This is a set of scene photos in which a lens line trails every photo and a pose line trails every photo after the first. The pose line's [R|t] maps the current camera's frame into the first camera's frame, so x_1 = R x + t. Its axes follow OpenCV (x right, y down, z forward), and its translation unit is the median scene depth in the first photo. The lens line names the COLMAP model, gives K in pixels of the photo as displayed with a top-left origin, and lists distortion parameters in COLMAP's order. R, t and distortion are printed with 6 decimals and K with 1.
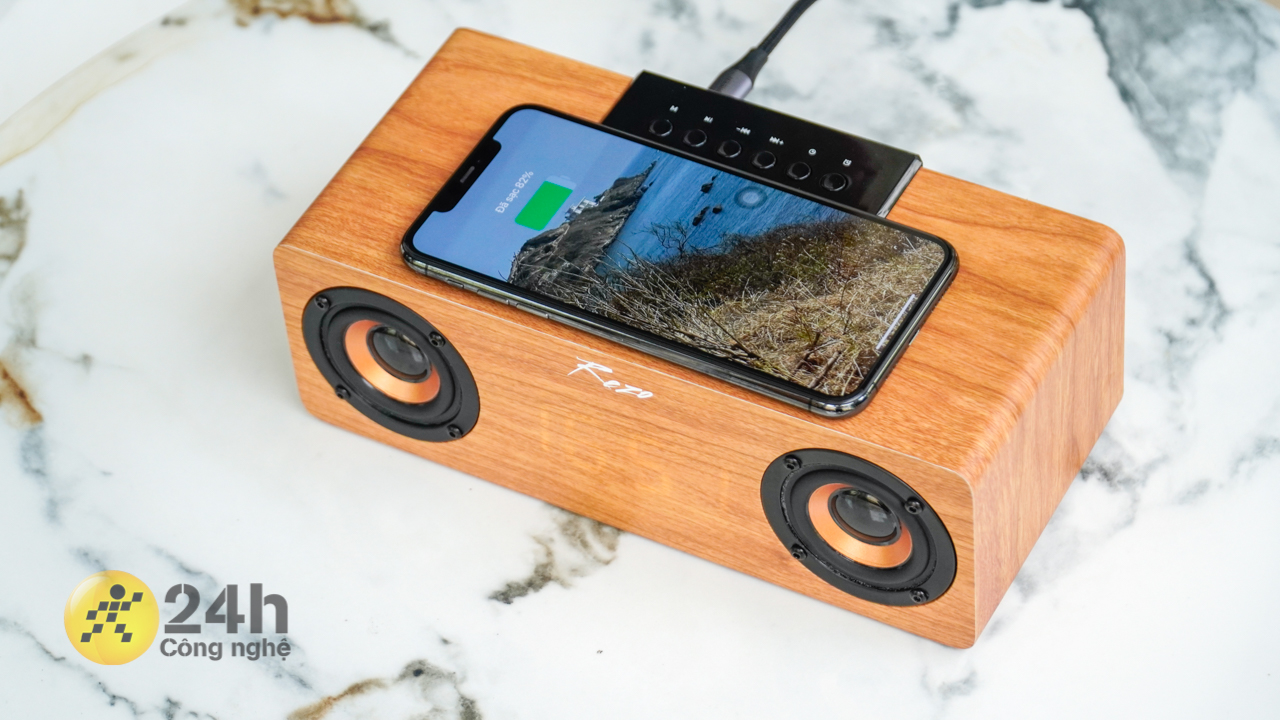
lens RADIAL K [[3841.0, 0, 640.0], [0, 3841.0, 360.0], [0, 0, 1]] dist [-0.501027, 1.638486]
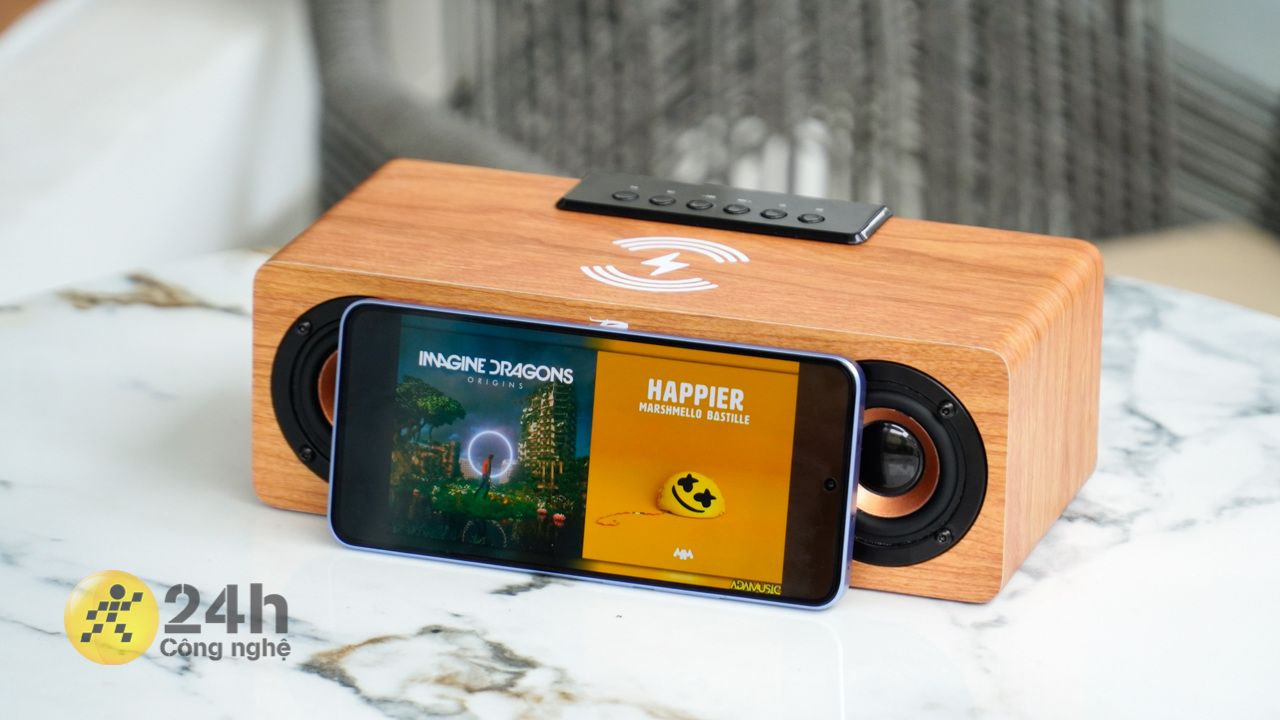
lens RADIAL K [[6276.5, 0, 640.0], [0, 6276.5, 360.0], [0, 0, 1]] dist [-1.054760, -7.858385]
pose [[0.982909, 0.023287, 0.182616, -0.290733], [0.058181, 0.901831, -0.428155, 0.683401], [-0.174659, 0.431462, 0.885062, -0.427906]]
